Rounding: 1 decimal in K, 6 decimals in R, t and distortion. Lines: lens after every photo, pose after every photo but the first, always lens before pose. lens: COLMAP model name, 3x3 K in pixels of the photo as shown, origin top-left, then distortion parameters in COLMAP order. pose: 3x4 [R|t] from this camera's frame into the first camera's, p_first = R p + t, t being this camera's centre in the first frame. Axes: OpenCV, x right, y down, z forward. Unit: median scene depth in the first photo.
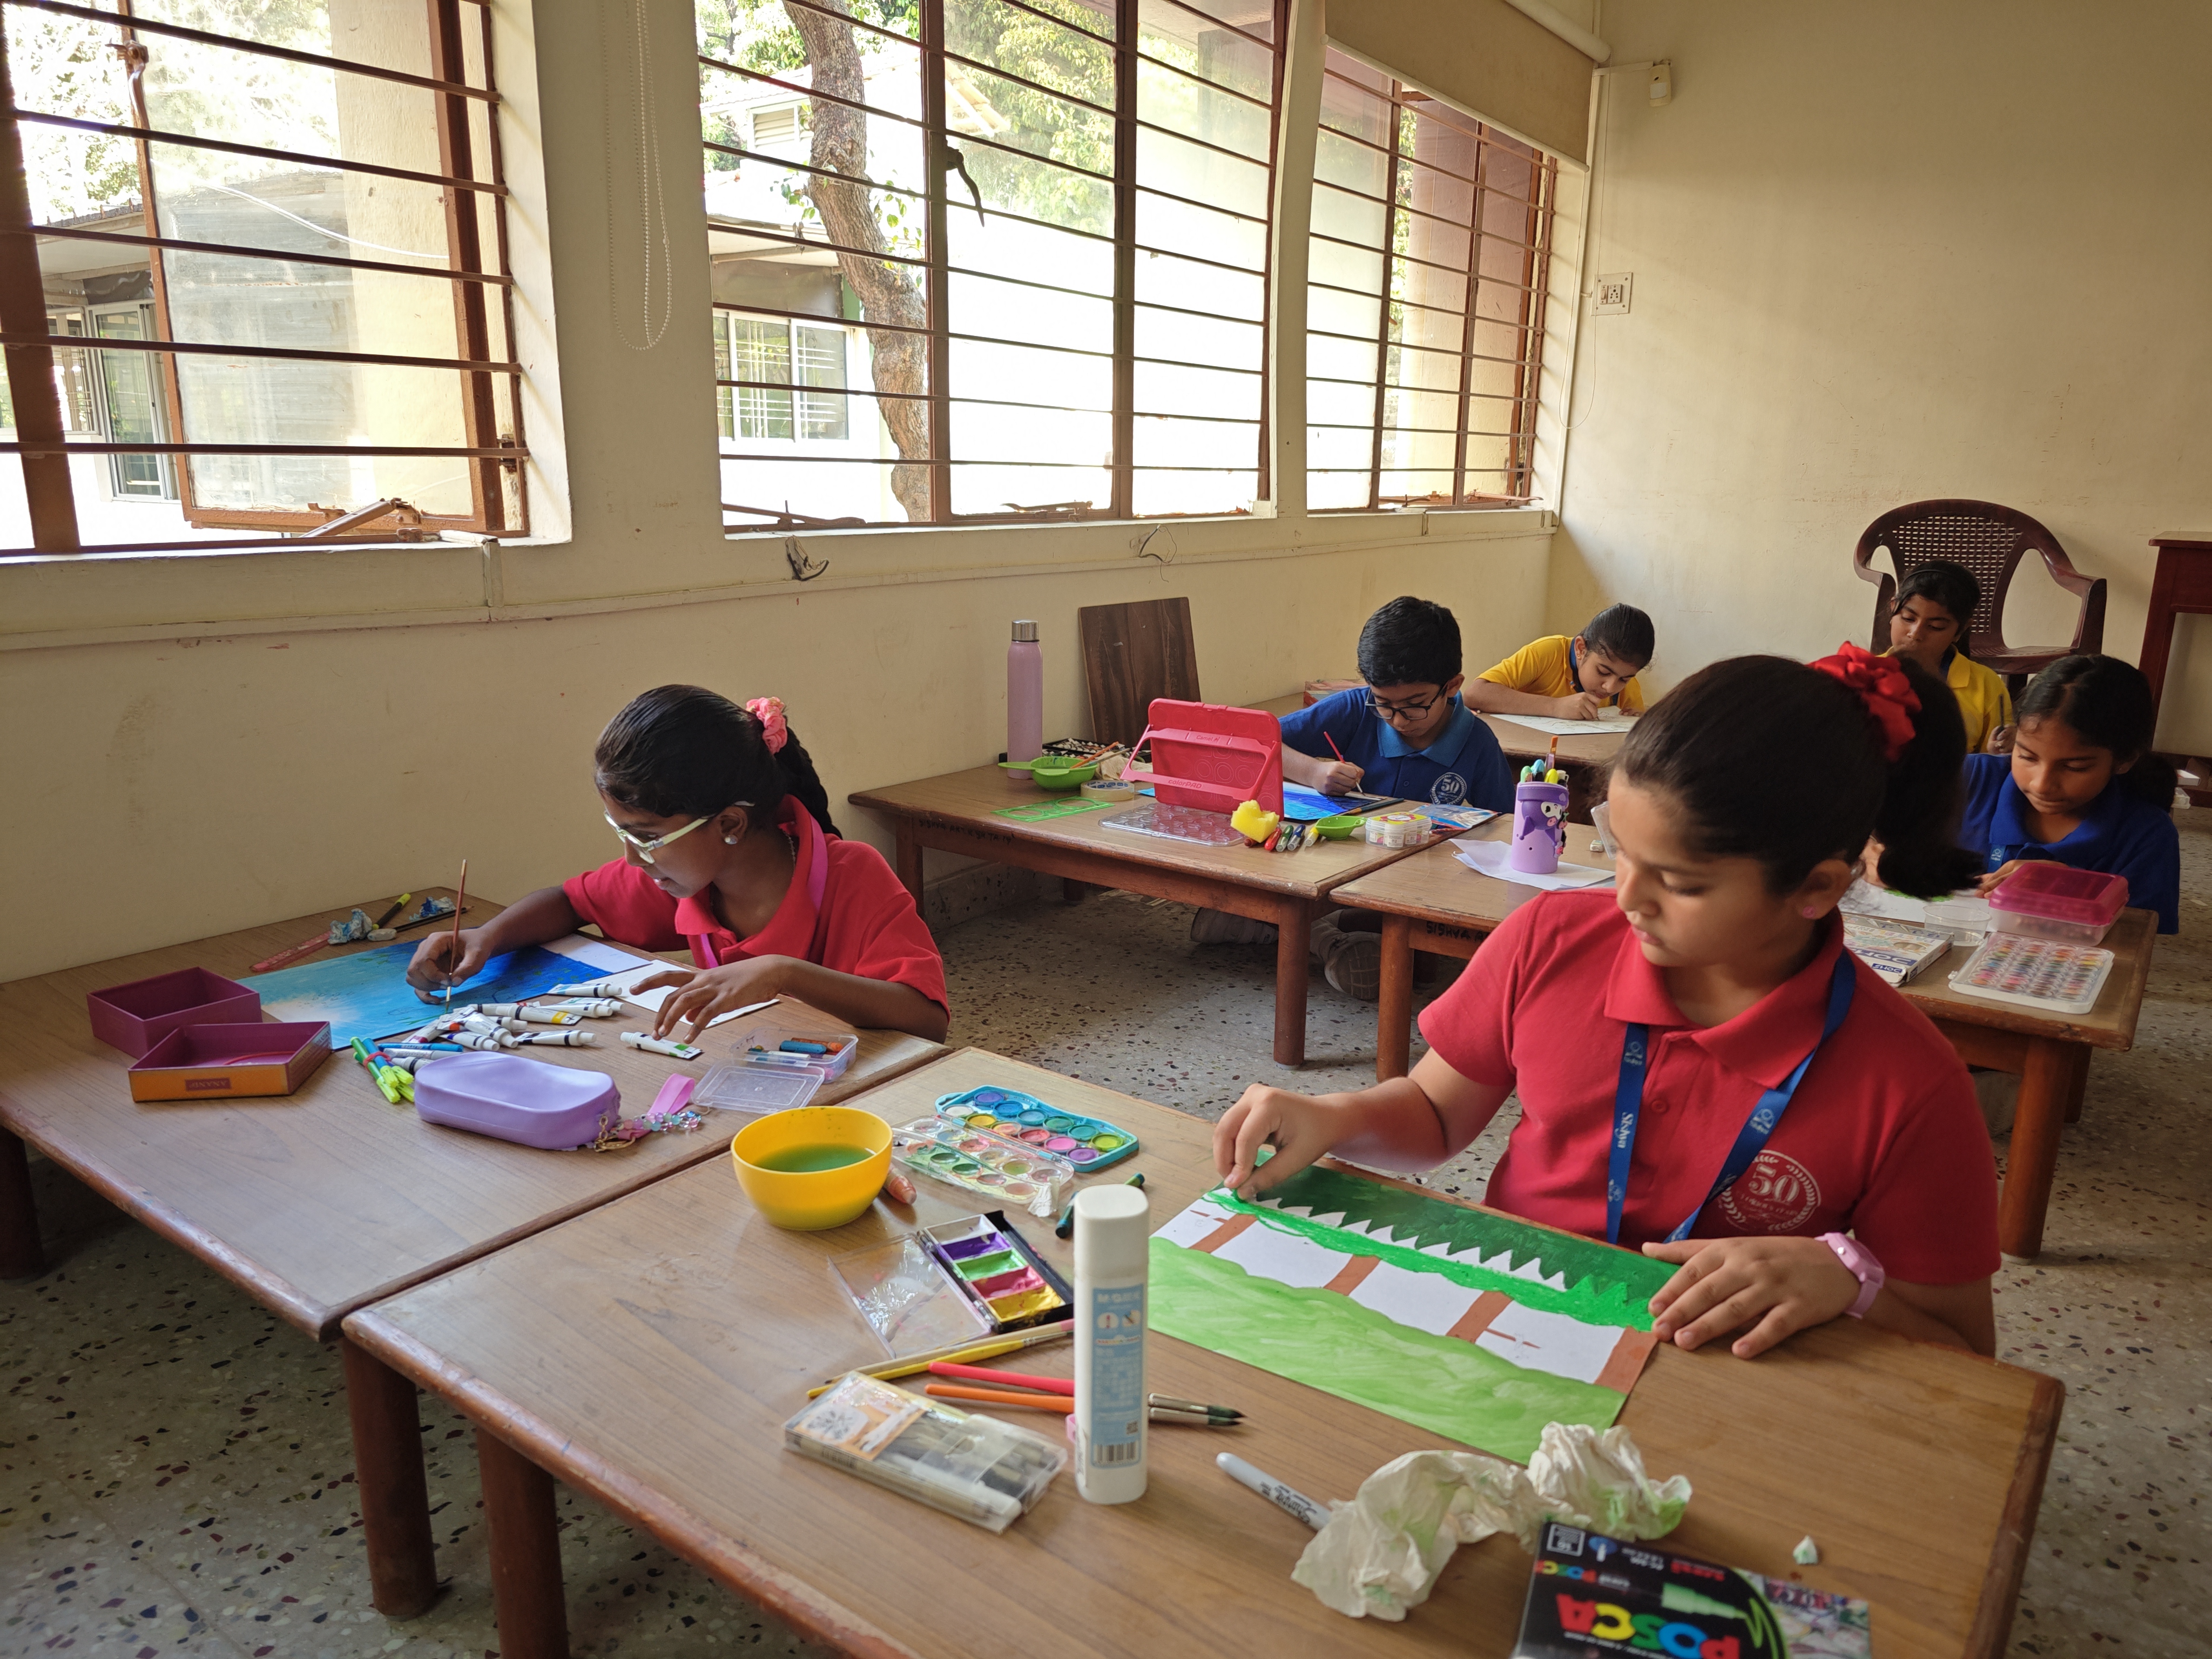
lens RADIAL K [[1489.9, 0, 1106.0], [0, 1489.9, 829.5], [0, 0, 1]] dist [0.002260, -0.005028]
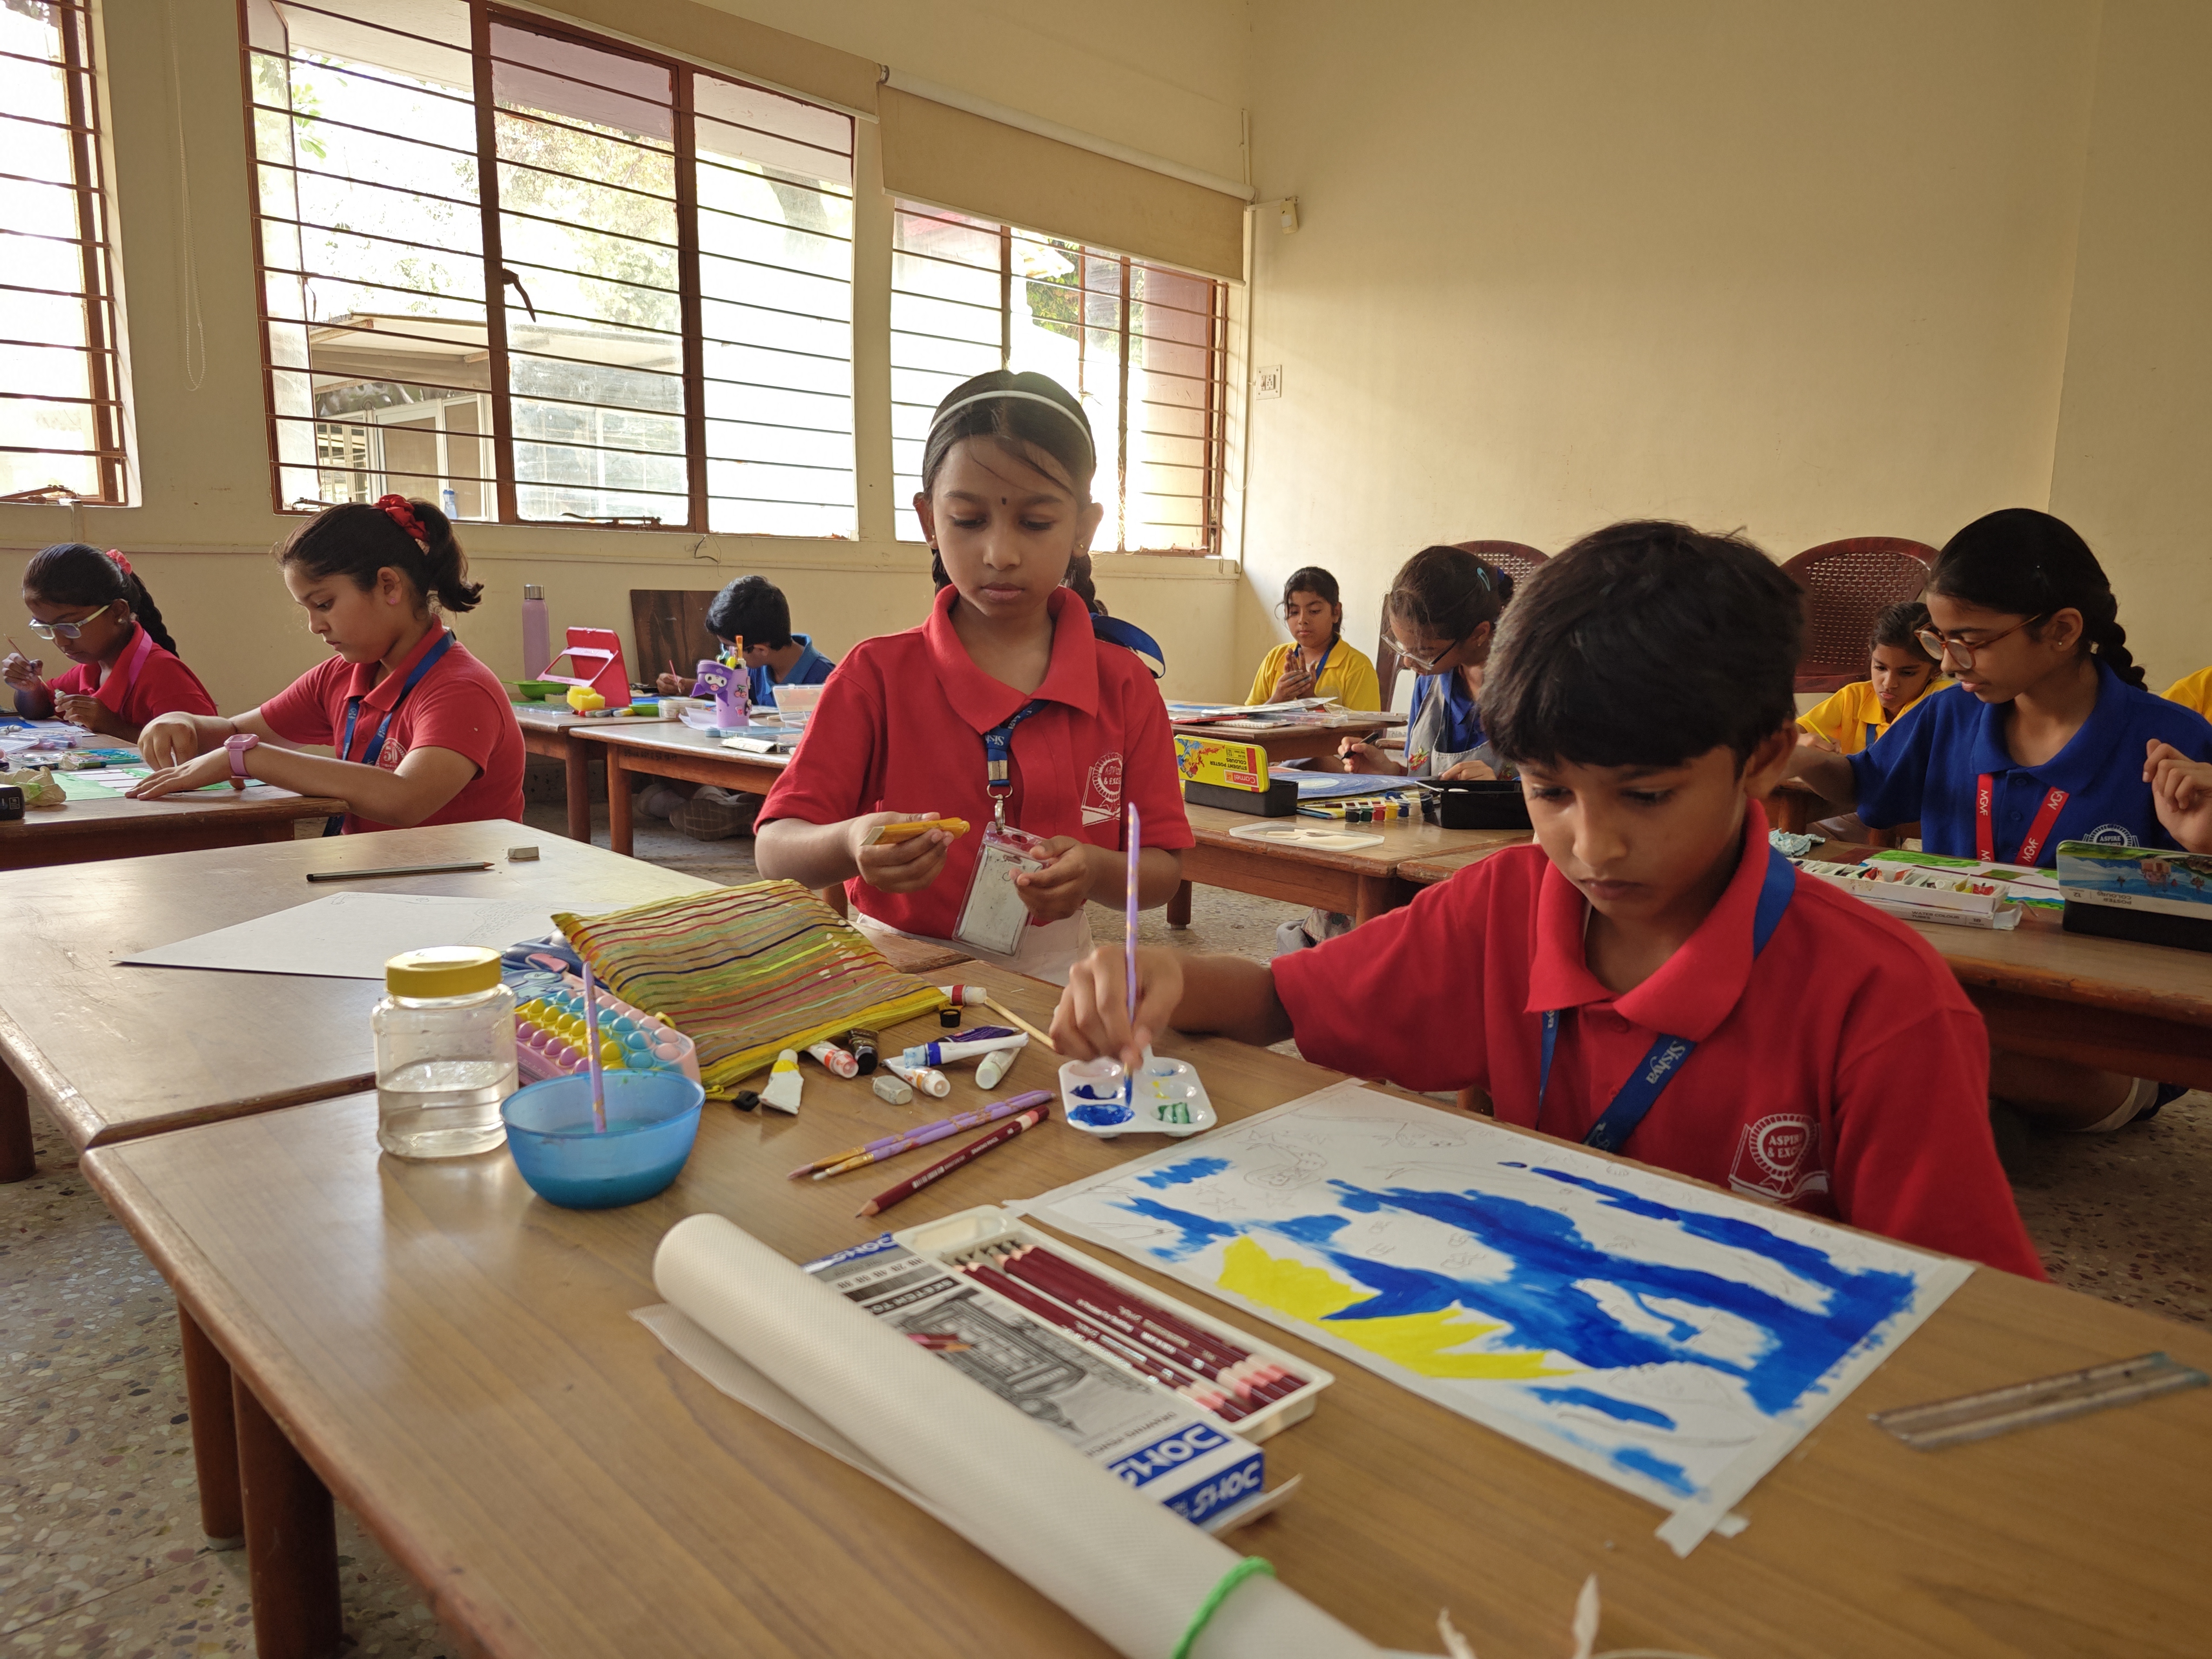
lens RADIAL K [[1515.0, 0, 1143.5], [0, 1515.0, 832.9], [0, 0, 1]] dist [0.005224, -0.002121]
pose [[0.993952, 0.029319, -0.105833, 0.841100], [-0.037001, 0.996763, -0.071371, 0.220957], [0.103398, 0.074855, 0.991819, -0.469088]]
